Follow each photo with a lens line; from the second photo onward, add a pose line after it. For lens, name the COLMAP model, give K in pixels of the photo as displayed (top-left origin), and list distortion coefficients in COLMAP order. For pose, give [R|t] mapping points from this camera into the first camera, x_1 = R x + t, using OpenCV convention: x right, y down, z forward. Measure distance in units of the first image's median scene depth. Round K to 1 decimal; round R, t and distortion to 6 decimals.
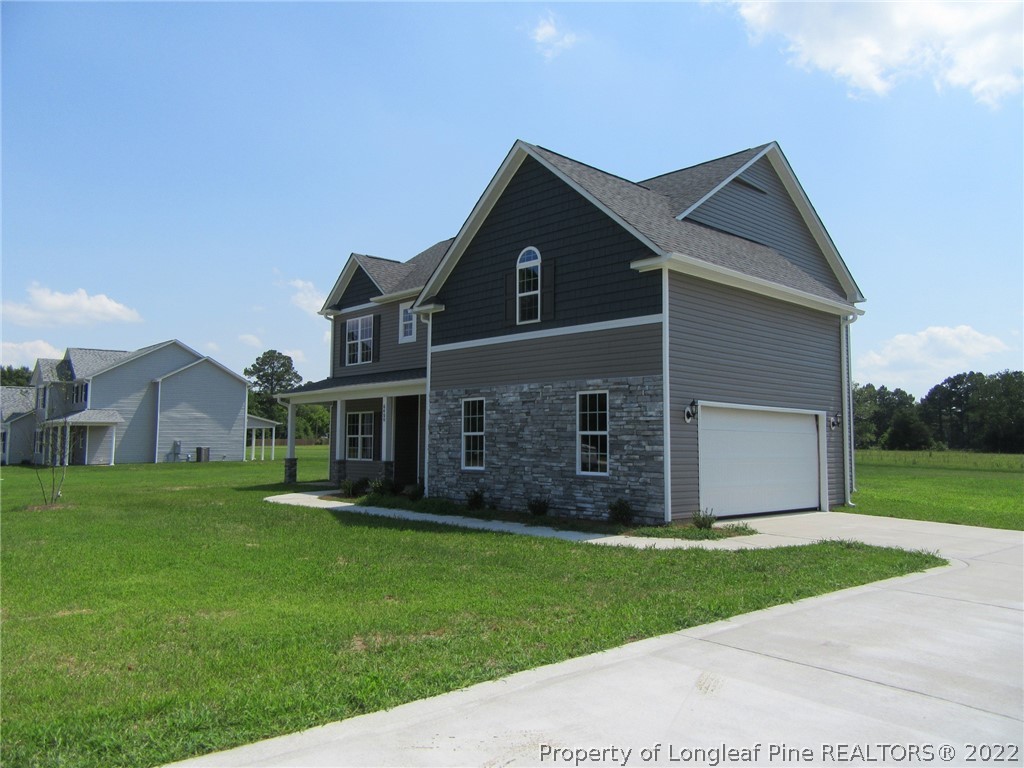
lens RADIAL K [[770.5, 0, 519.0], [0, 770.5, 387.7], [0, 0, 1]] dist [-0.019613, 0.024736]
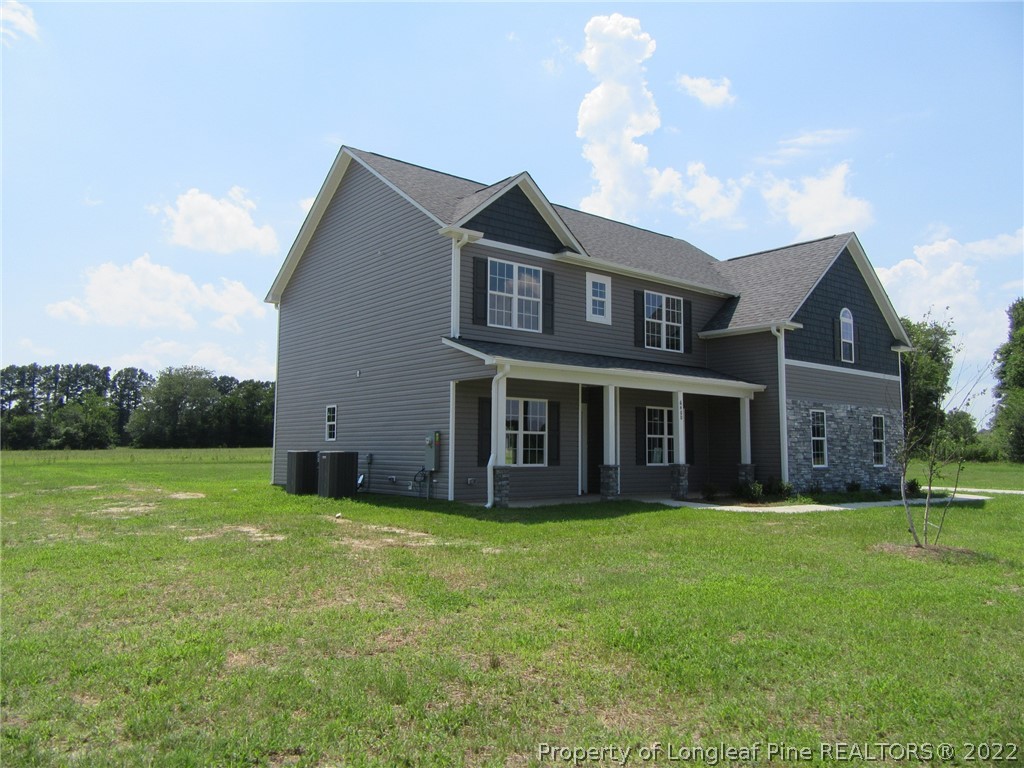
lens RADIAL K [[770.5, 0, 512.3], [0, 770.5, 376.1], [0, 0, 1]] dist [-0.019613, 0.024736]
pose [[0.070630, 0.085525, 0.993829, -1.407081], [-0.086087, 0.993123, -0.079346, 0.105458], [-0.993781, -0.079951, 0.077507, 1.470313]]
